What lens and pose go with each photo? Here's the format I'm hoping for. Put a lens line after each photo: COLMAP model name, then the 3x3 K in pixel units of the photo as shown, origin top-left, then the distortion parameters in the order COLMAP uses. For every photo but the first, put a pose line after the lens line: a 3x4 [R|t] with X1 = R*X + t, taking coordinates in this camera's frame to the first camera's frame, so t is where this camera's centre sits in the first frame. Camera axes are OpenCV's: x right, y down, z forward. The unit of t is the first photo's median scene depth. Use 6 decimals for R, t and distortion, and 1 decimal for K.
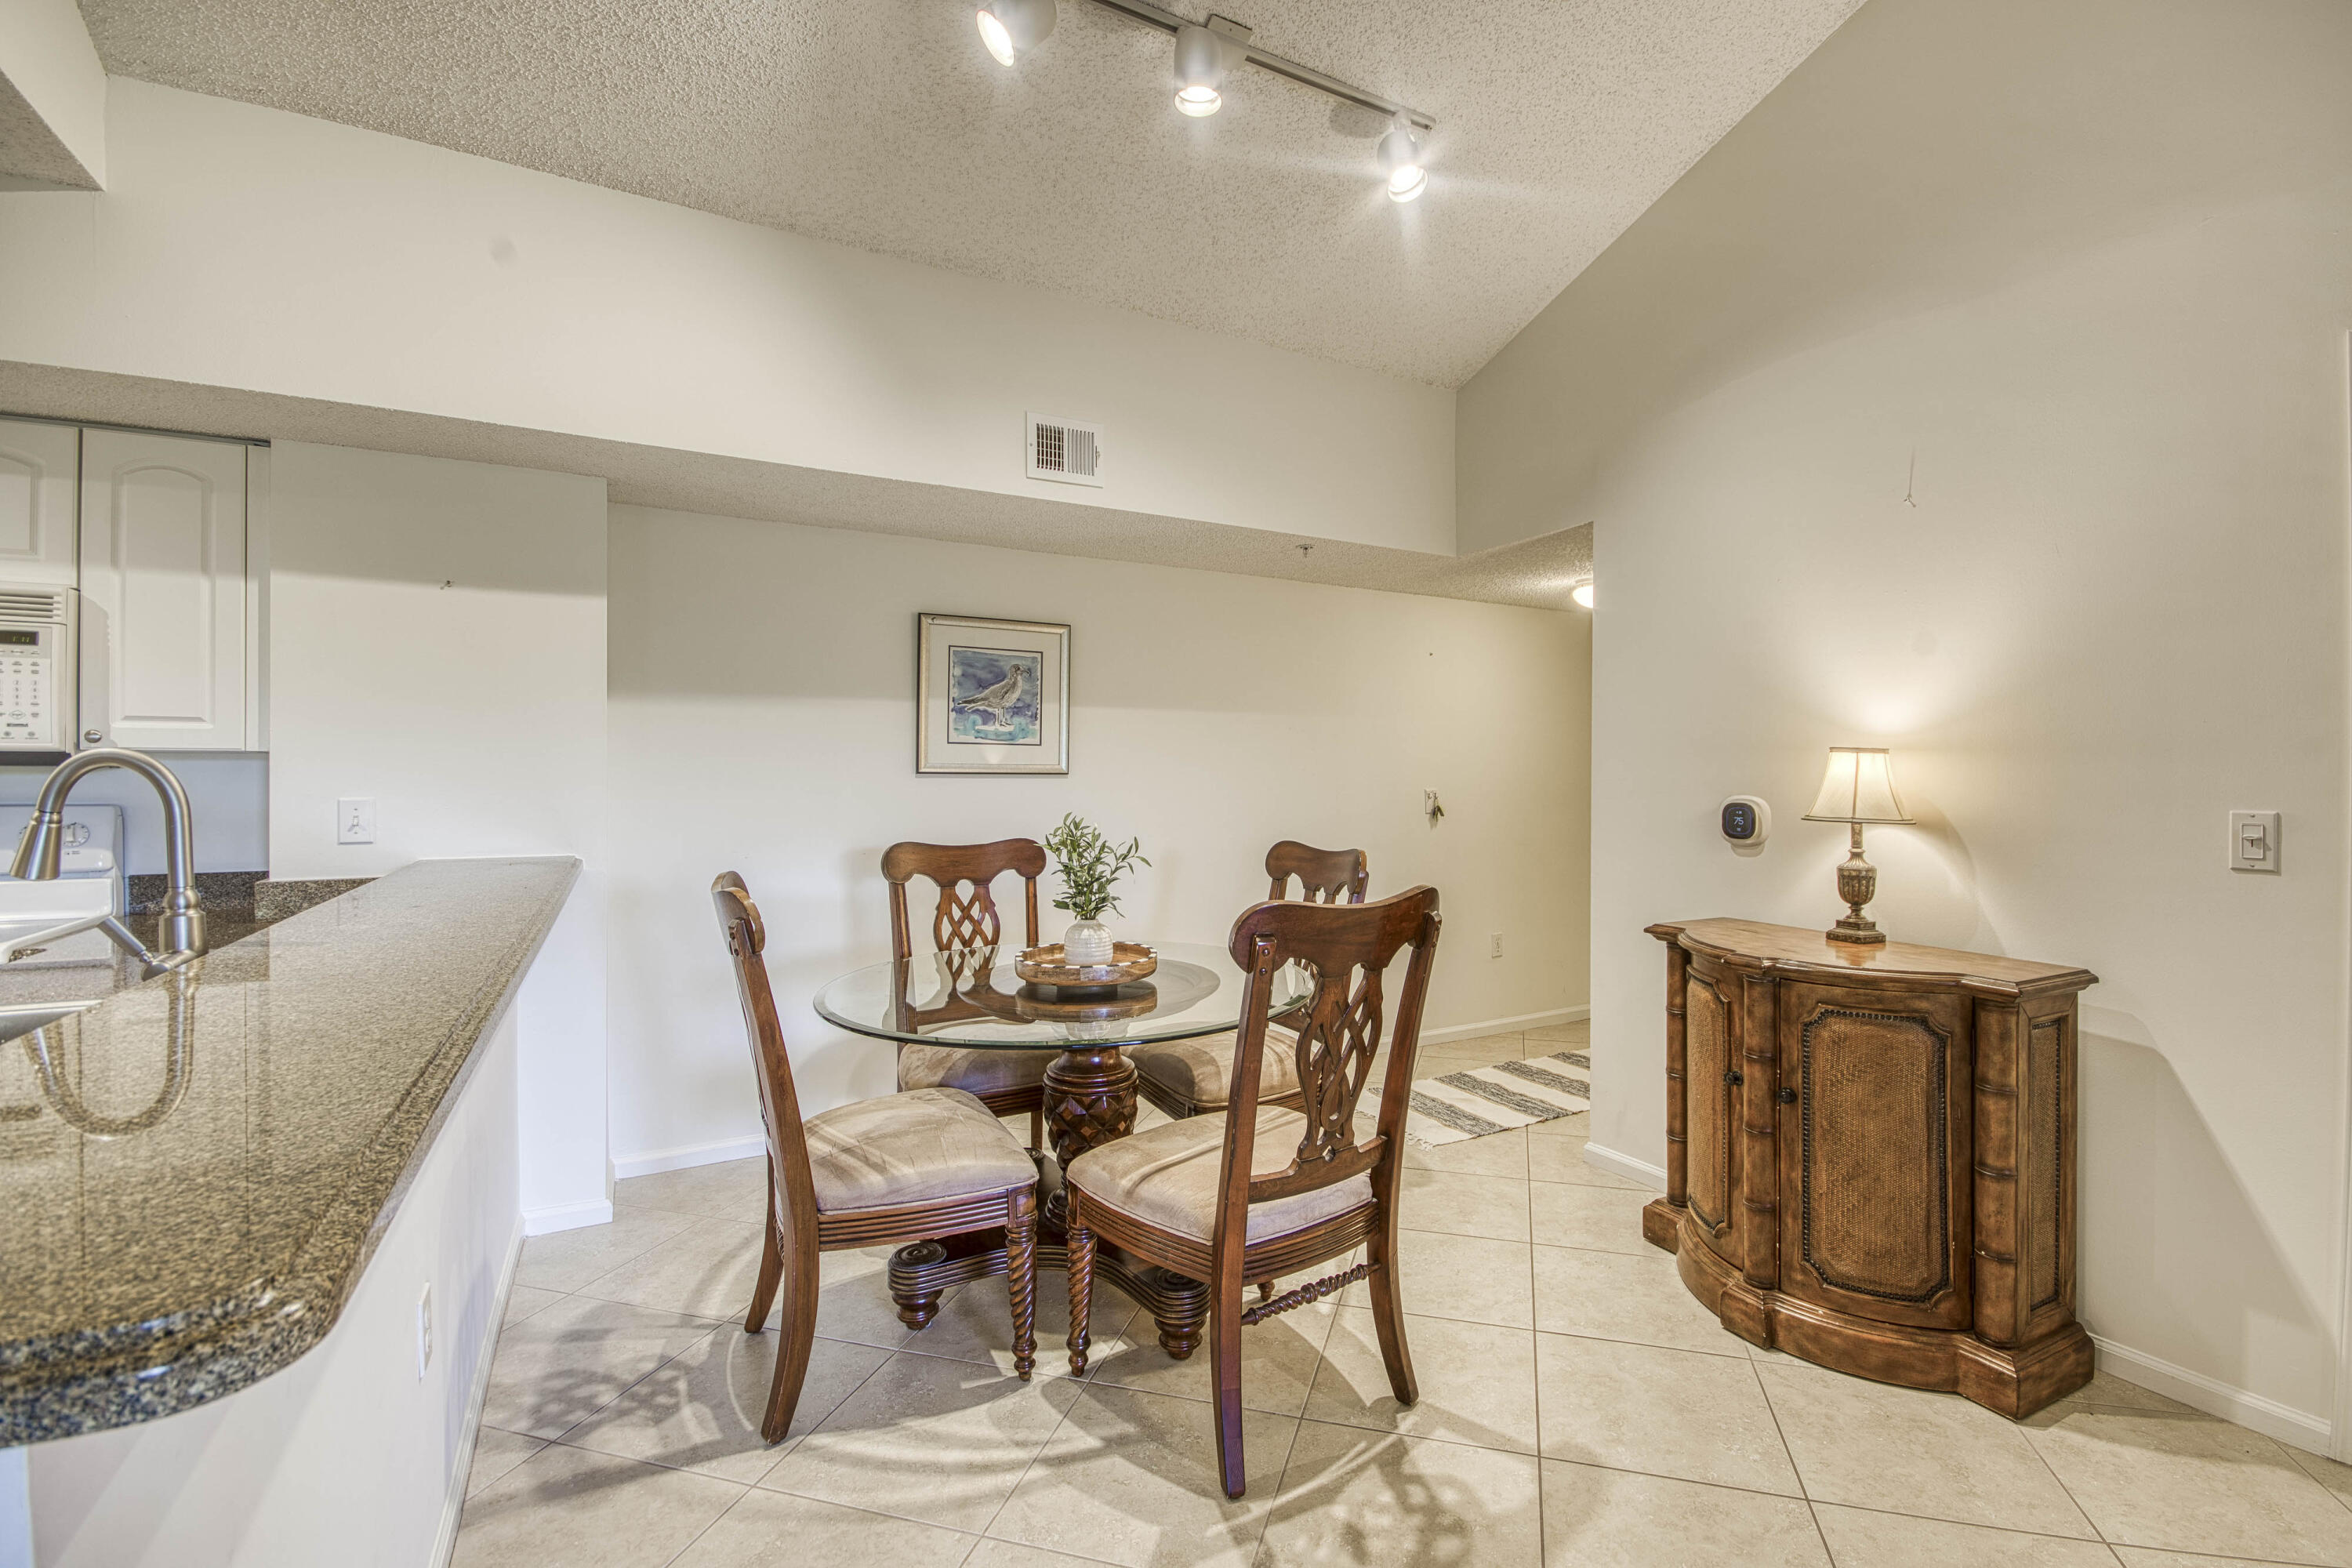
lens RADIAL K [[1036.1, 0, 1249.7], [0, 1036.1, 778.6], [0, 0, 1]] dist [0.002296, -0.010984]
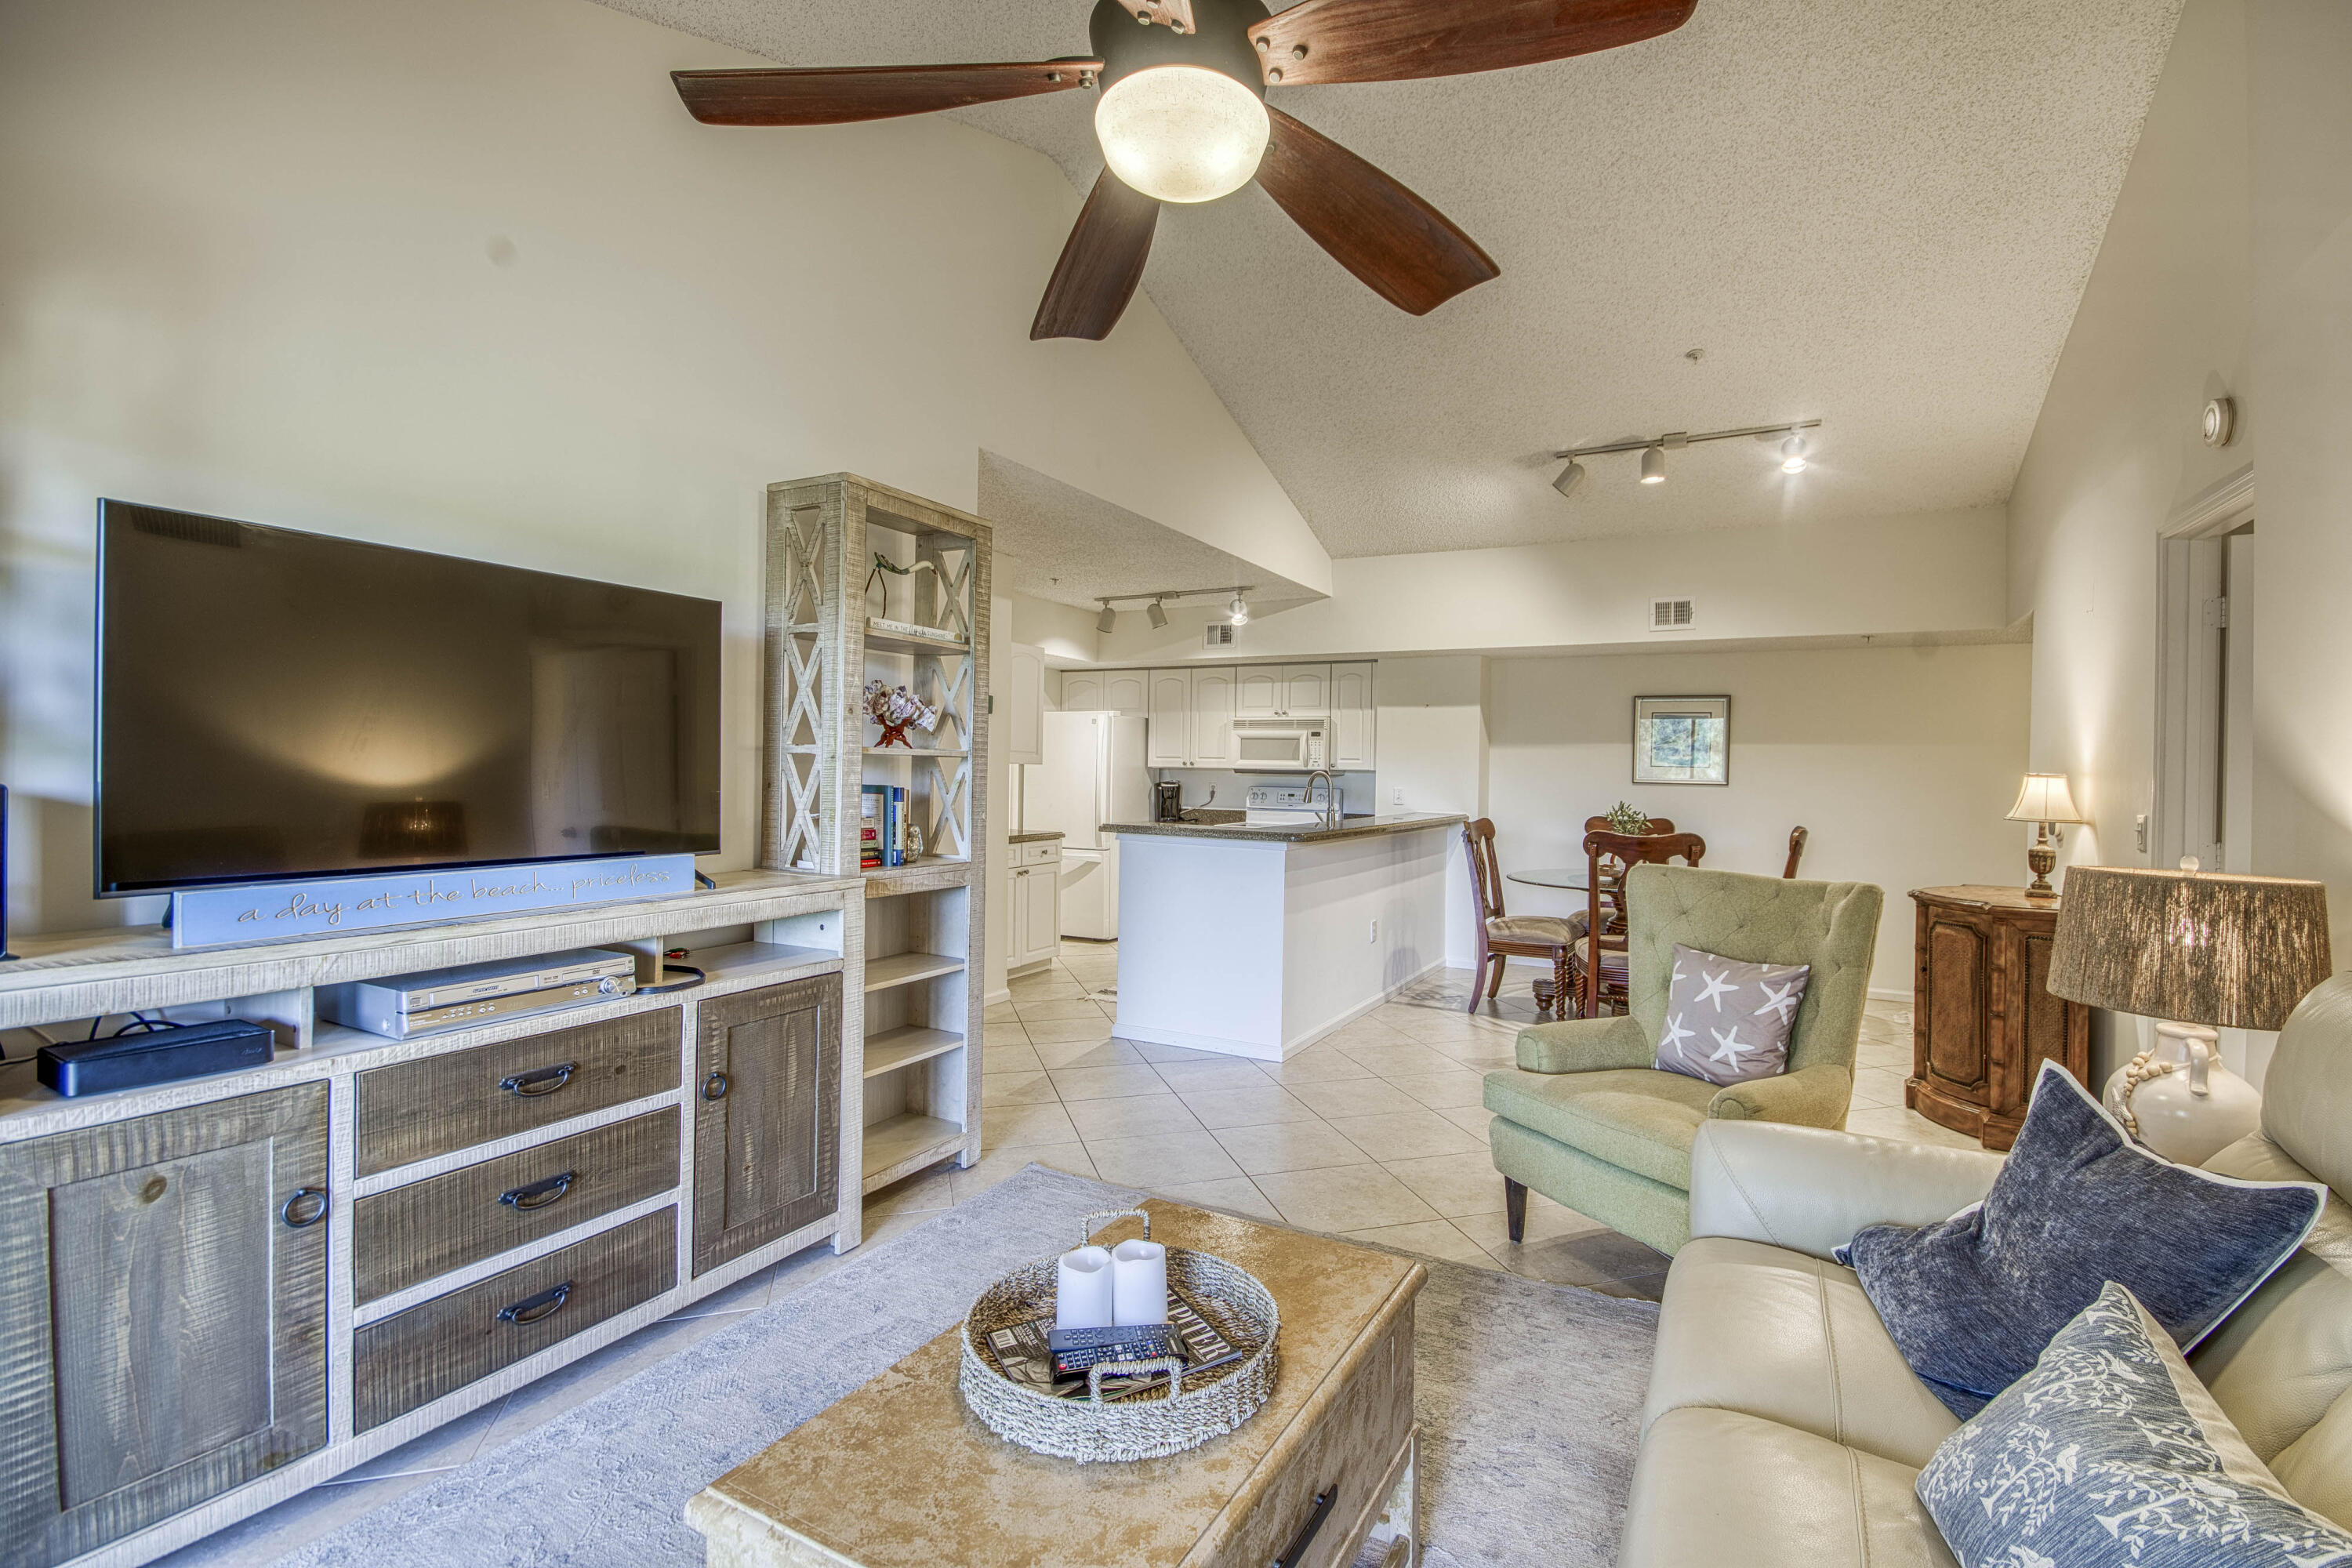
lens RADIAL K [[1042.0, 0, 1225.5], [0, 1042.0, 778.3], [0, 0, 1]] dist [-0.002509, 0.000019]
pose [[0.538851, 0.012227, -0.842312, 1.233240], [-0.023131, 0.999732, -0.000285, 0.005148], [0.842083, 0.019637, 0.538990, -0.886826]]
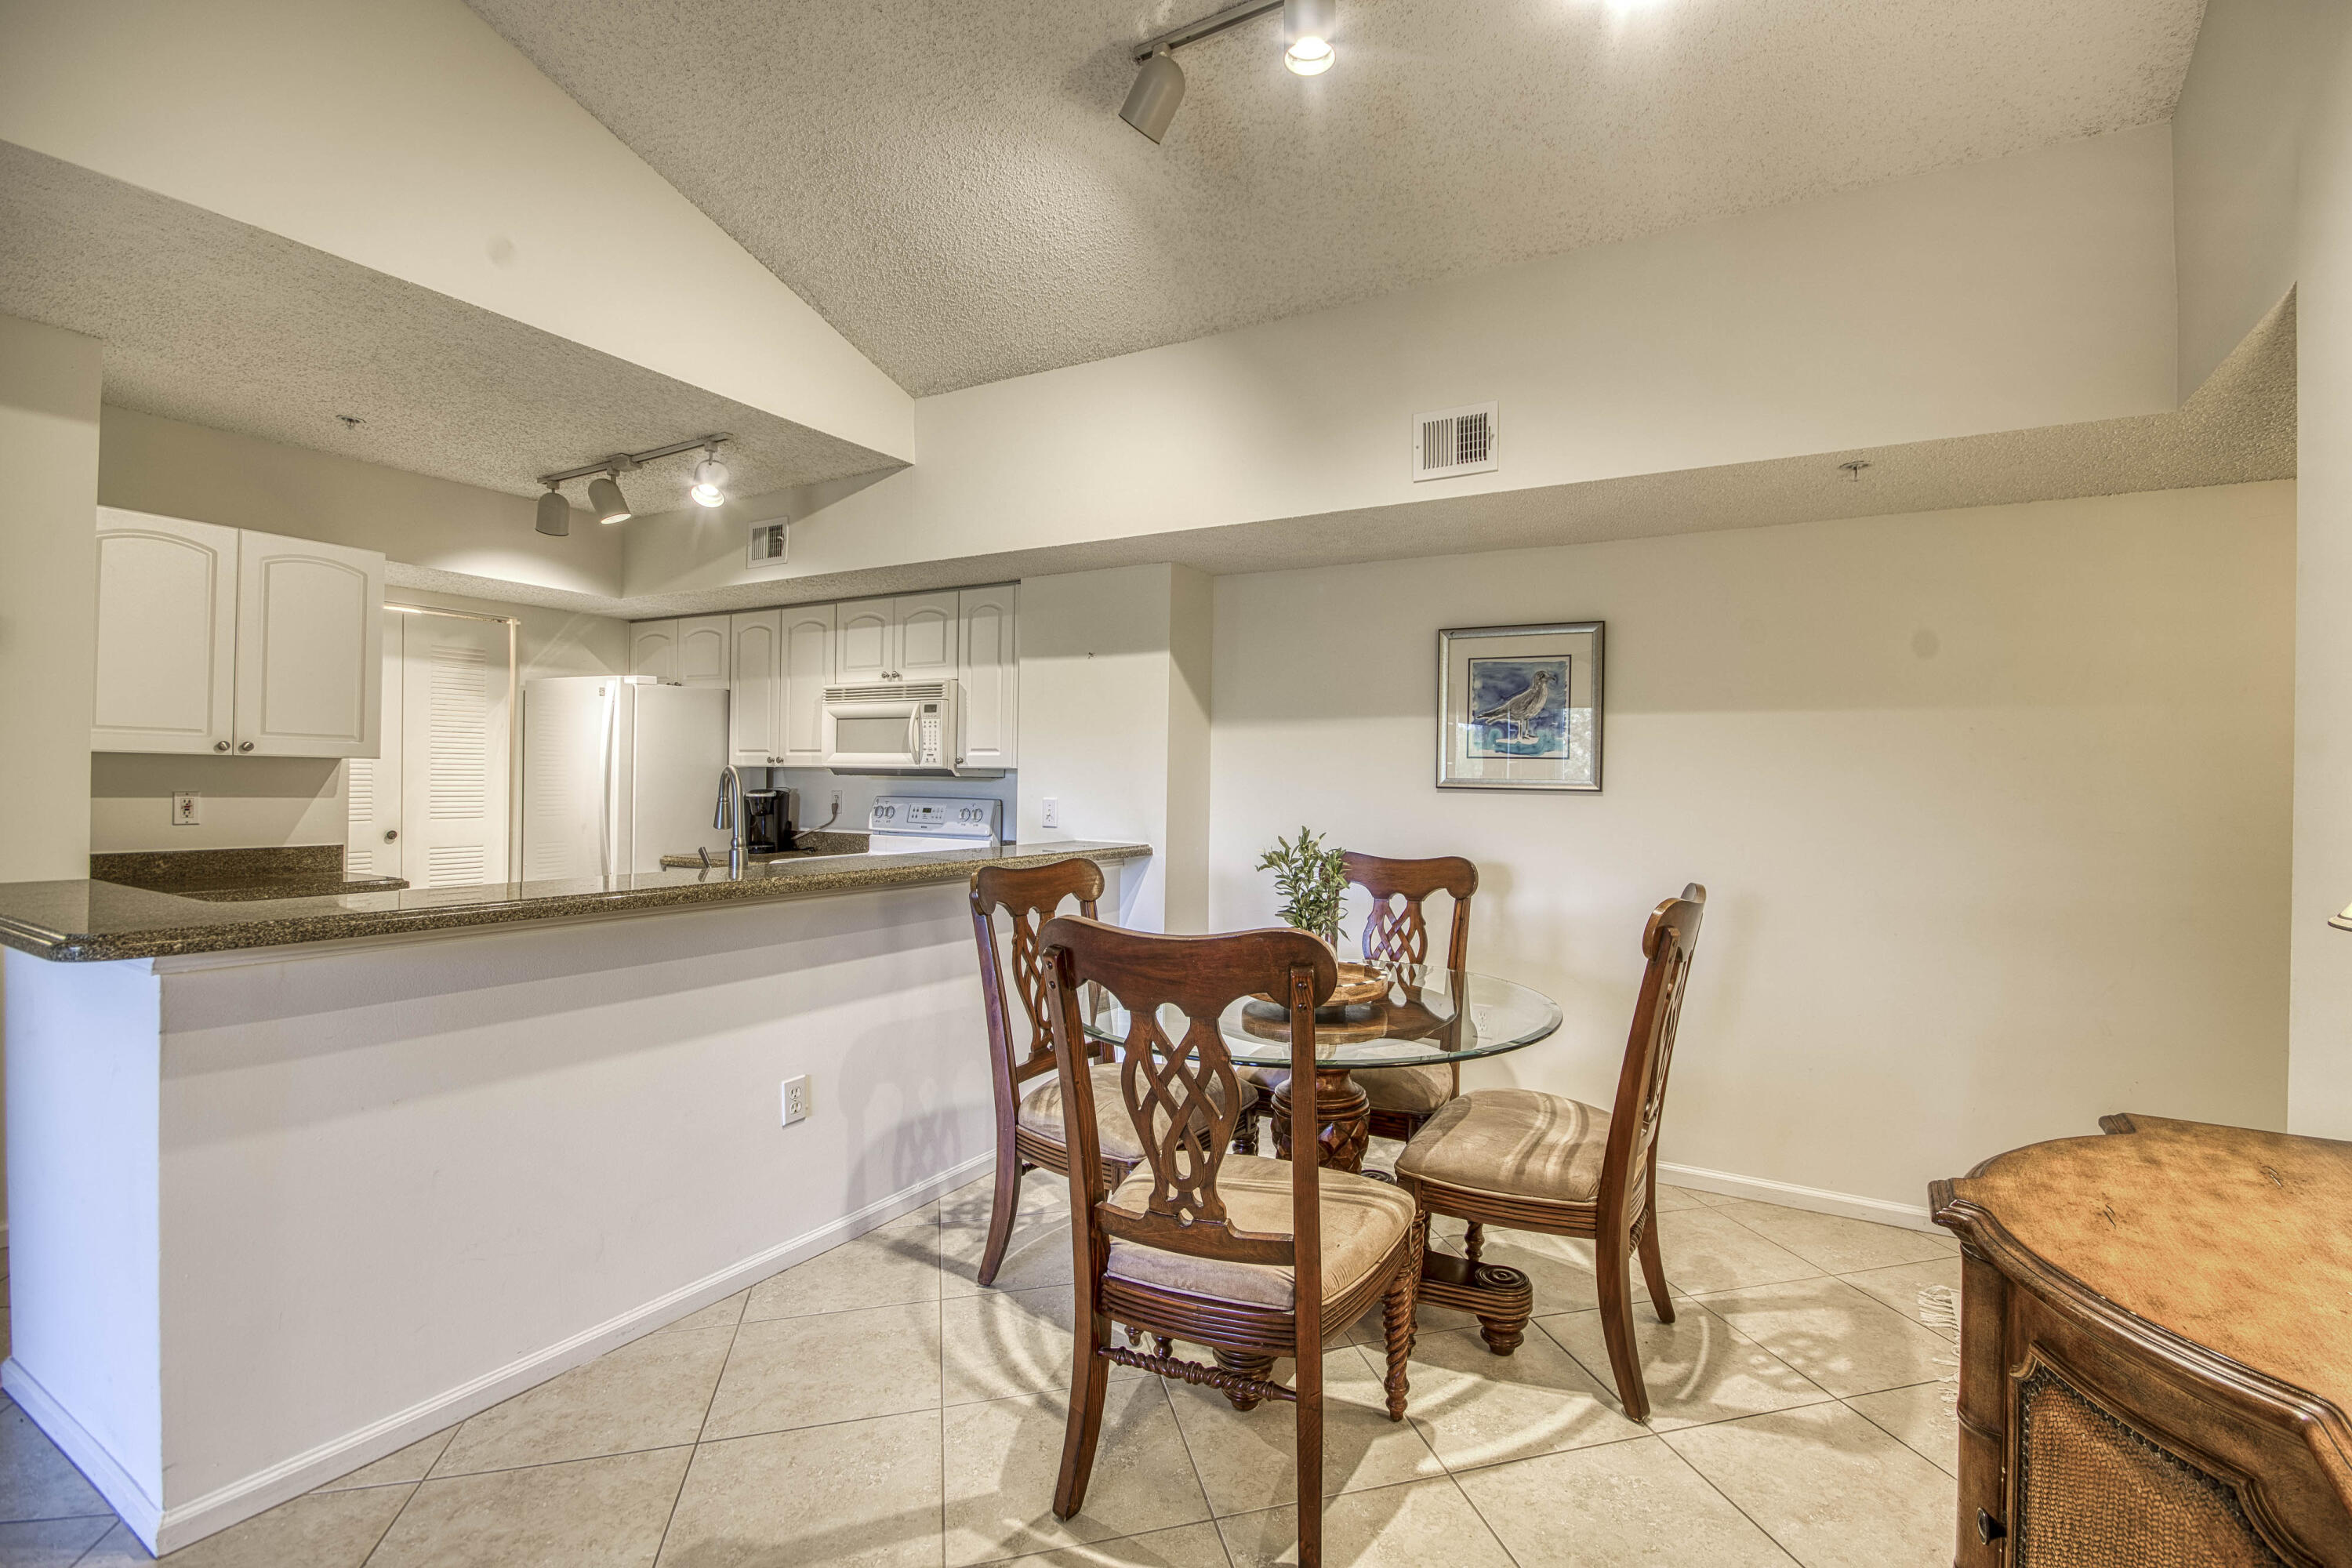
lens RADIAL K [[1042.0, 0, 1225.5], [0, 1042.0, 778.3], [0, 0, 1]] dist [-0.002509, 0.000019]
pose [[0.508852, 0.002209, -0.860851, 0.653430], [-0.019264, 0.999776, -0.008822, -0.002347], [0.860638, 0.021073, 0.508780, 0.438842]]
